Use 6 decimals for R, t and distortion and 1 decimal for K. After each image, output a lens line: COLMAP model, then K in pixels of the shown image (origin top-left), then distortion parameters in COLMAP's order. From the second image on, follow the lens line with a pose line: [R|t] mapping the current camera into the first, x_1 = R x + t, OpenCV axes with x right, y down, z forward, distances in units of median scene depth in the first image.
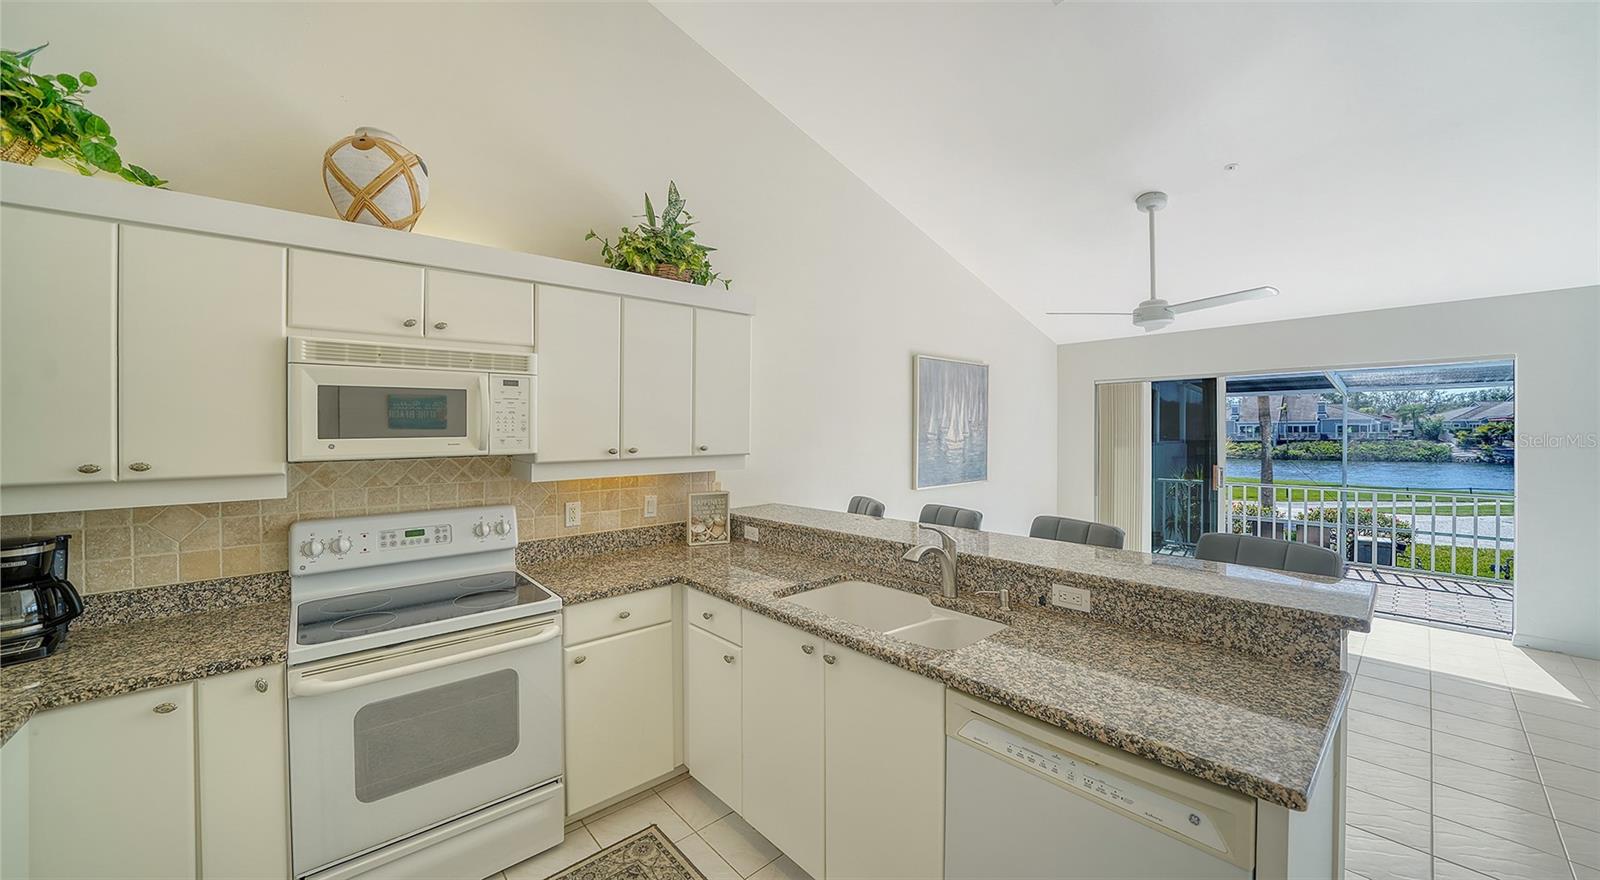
lens RADIAL K [[564.7, 0, 798.6], [0, 564.7, 425.7], [0, 0, 1]] dist [-0.014565, 0.001617]
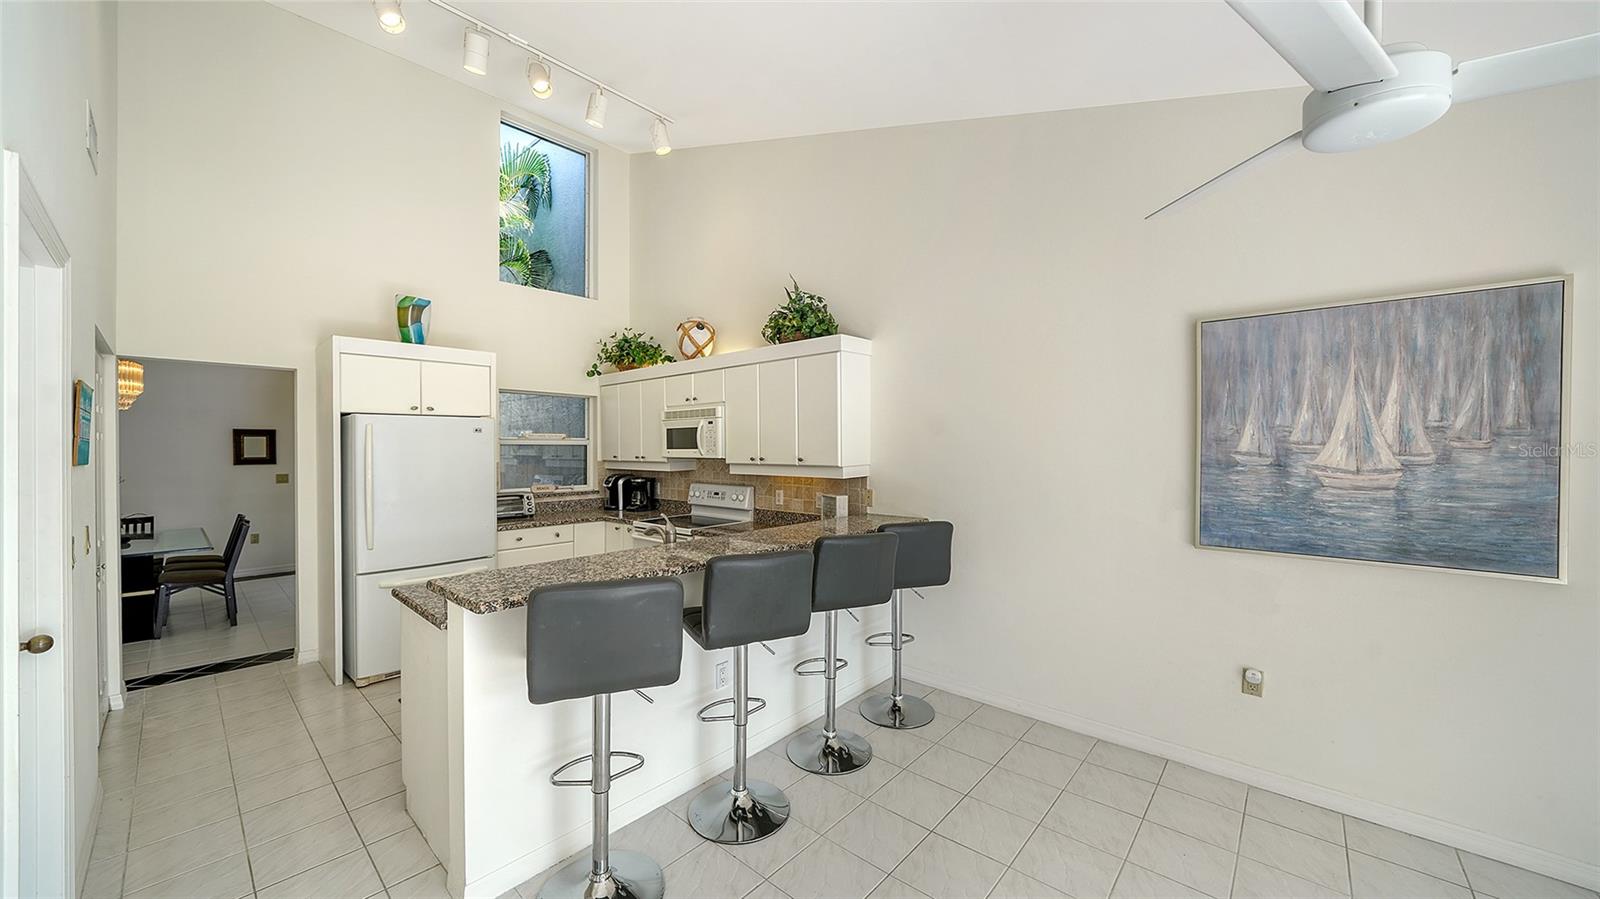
lens RADIAL K [[564.7, 0, 795.5], [0, 564.7, 450.4], [0, 0, 1]] dist [-0.014565, 0.001617]
pose [[0.121962, 0.007926, -0.992503, 0.719606], [0.005115, 0.999950, 0.008614, 0.003855], [0.992522, -0.006127, 0.121915, 0.497898]]
